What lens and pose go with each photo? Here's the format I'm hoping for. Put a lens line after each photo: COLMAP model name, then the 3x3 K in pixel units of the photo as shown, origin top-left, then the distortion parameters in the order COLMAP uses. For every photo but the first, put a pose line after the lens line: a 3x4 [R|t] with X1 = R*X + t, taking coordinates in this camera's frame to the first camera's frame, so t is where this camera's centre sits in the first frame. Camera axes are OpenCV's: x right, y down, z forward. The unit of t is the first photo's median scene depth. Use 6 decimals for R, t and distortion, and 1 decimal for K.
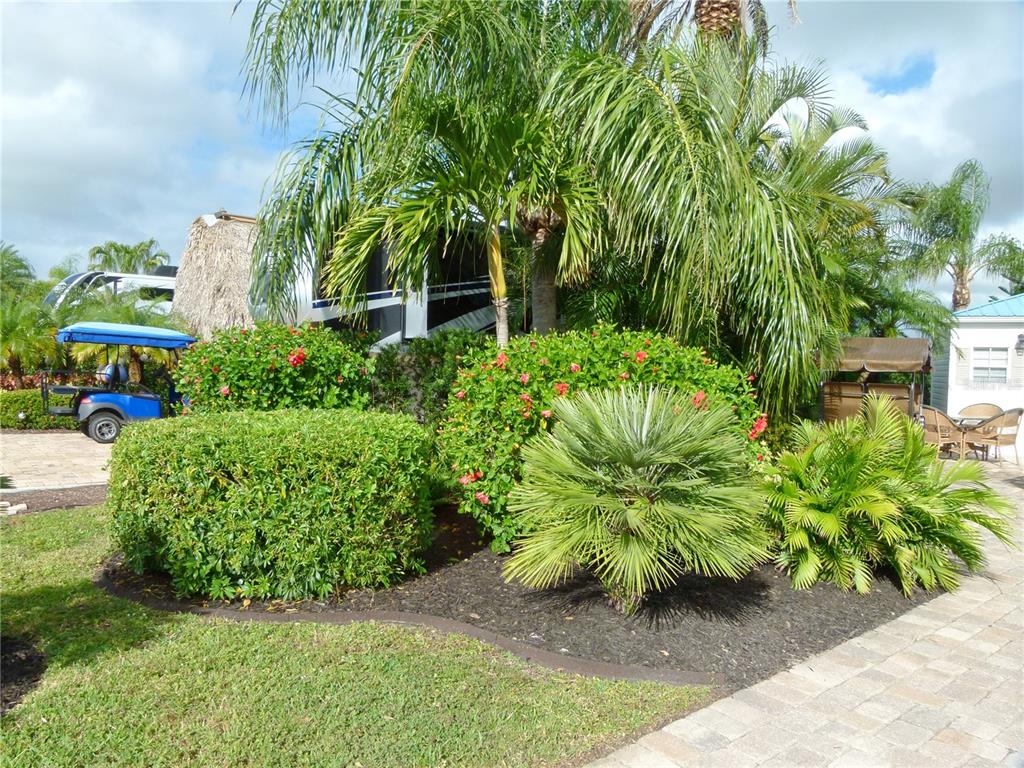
lens RADIAL K [[770.4, 0, 505.3], [0, 770.4, 387.3], [0, 0, 1]] dist [-0.036651, 0.033365]
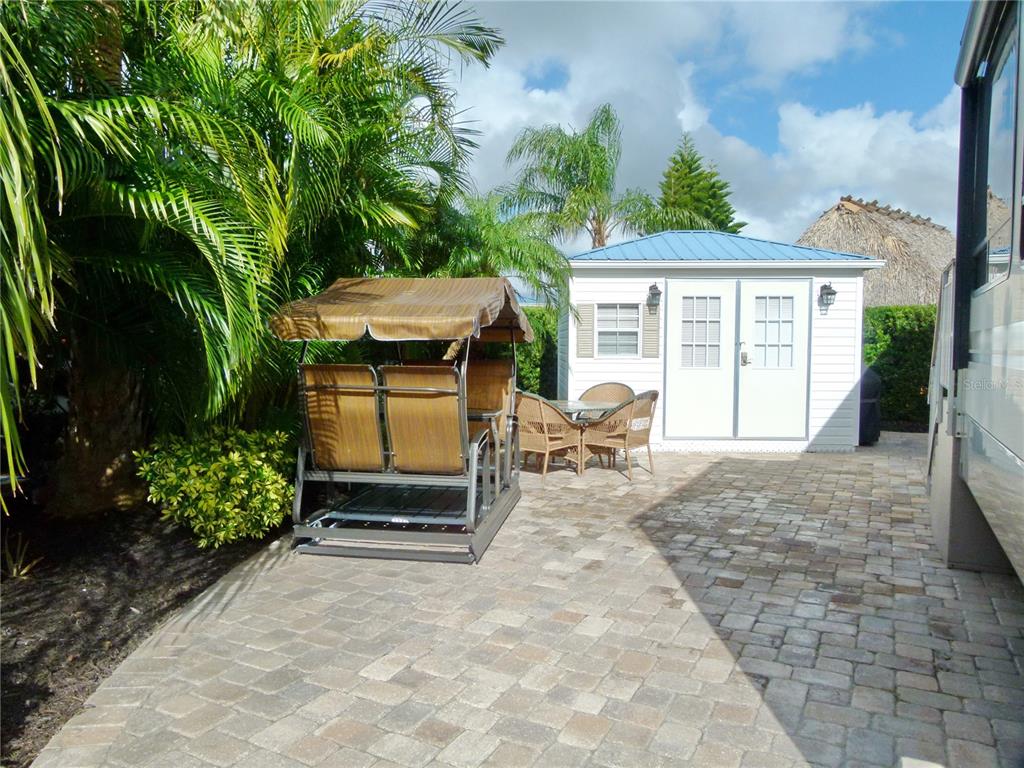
lens RADIAL K [[770.4, 0, 516.2], [0, 770.4, 385.8], [0, 0, 1]] dist [-0.036651, 0.033365]
pose [[0.917912, -0.044939, 0.394231, 0.285826], [0.032808, 0.998759, 0.037460, -0.006122], [-0.395426, -0.021451, 0.918248, 0.408998]]
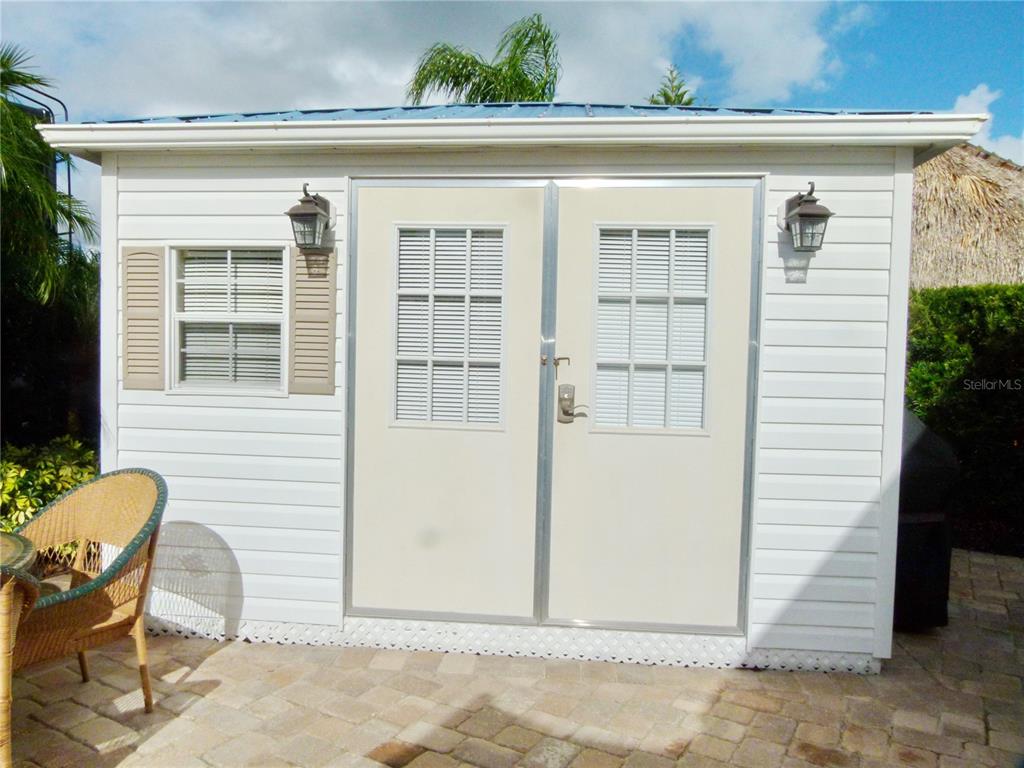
lens RADIAL K [[770.4, 0, 503.6], [0, 770.4, 383.4], [0, 0, 1]] dist [-0.036651, 0.033365]
pose [[0.944479, -0.023073, 0.327761, 0.707820], [0.015433, 0.999546, 0.025892, -0.011615], [-0.328209, -0.019396, 0.944406, 0.790011]]
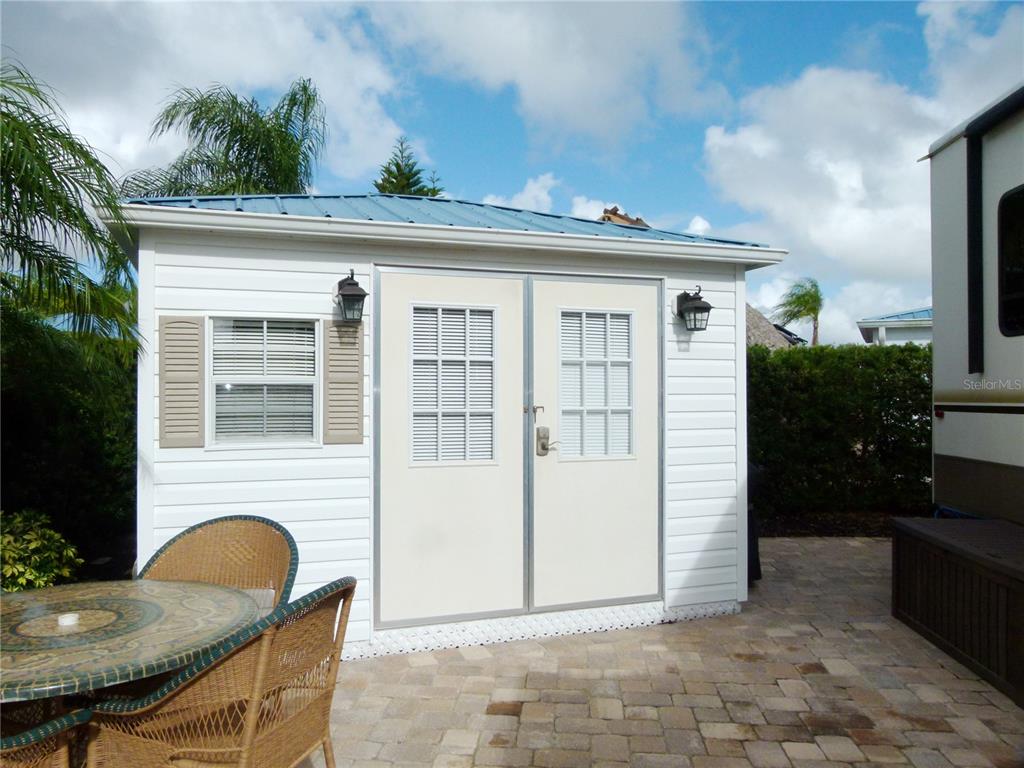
lens RADIAL K [[770.4, 0, 516.6], [0, 770.4, 381.1], [0, 0, 1]] dist [-0.036651, 0.033365]
pose [[0.715284, -0.017013, 0.698626, 0.546412], [0.043189, 0.998869, -0.019895, -0.019122], [-0.697498, 0.044403, 0.715210, 0.787572]]
